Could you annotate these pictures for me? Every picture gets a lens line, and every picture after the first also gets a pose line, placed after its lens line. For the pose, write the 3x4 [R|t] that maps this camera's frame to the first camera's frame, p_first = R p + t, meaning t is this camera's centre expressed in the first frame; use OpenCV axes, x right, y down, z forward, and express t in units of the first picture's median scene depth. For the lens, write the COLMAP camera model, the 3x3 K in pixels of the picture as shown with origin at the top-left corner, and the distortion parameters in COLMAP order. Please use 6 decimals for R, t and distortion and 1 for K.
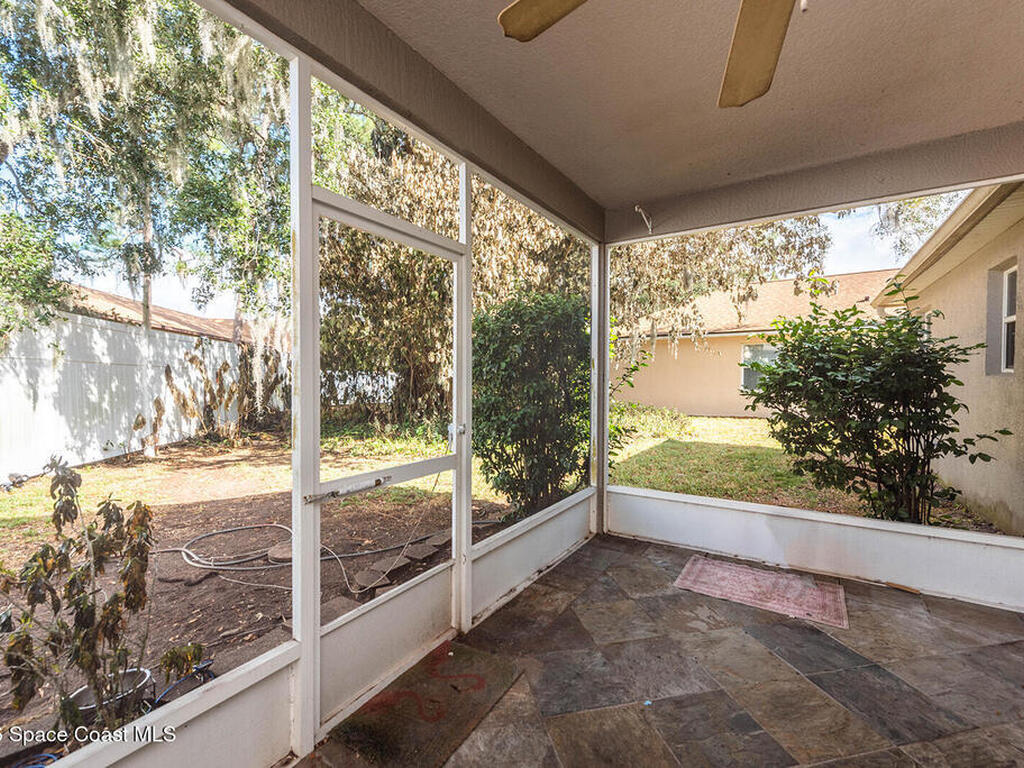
lens RADIAL K [[443.6, 0, 512.5], [0, 443.6, 383.2], [0, 0, 1]] dist [0.015651, 0.000146]
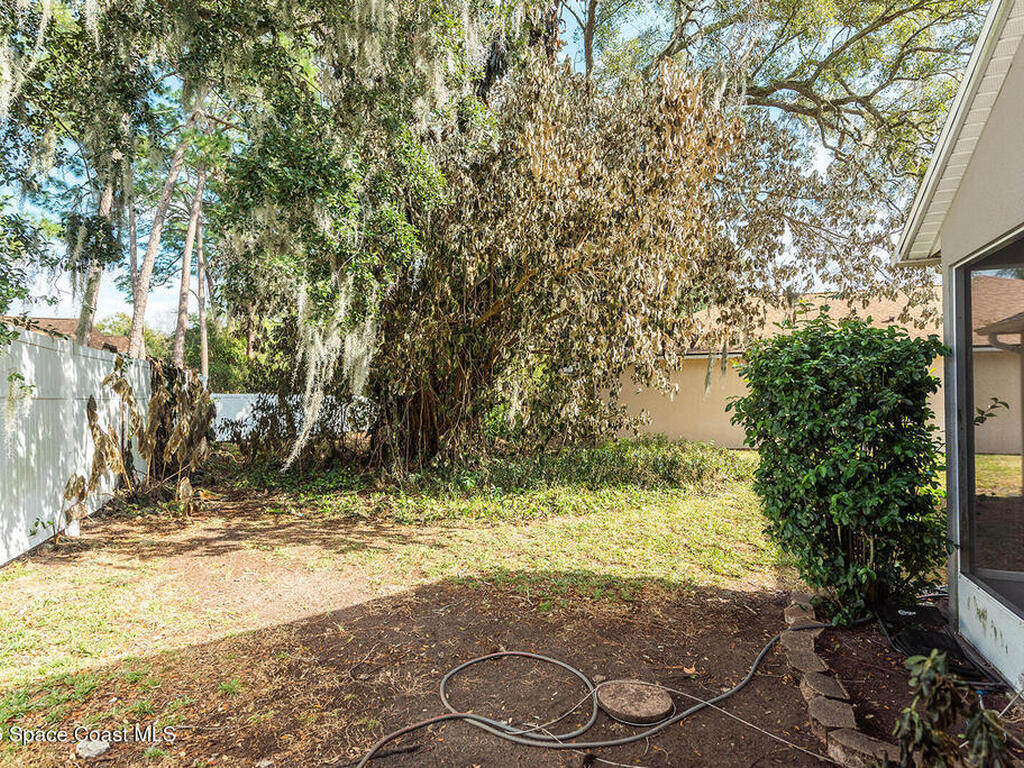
lens RADIAL K [[537.5, 0, 511.7], [0, 537.5, 386.3], [0, 0, 1]] dist [-0.001257, -0.000784]
pose [[0.980429, 0.002840, 0.196852, -0.385672], [0.002165, 0.999680, -0.025205, -0.038449], [-0.196860, 0.025137, 0.980109, 0.102268]]
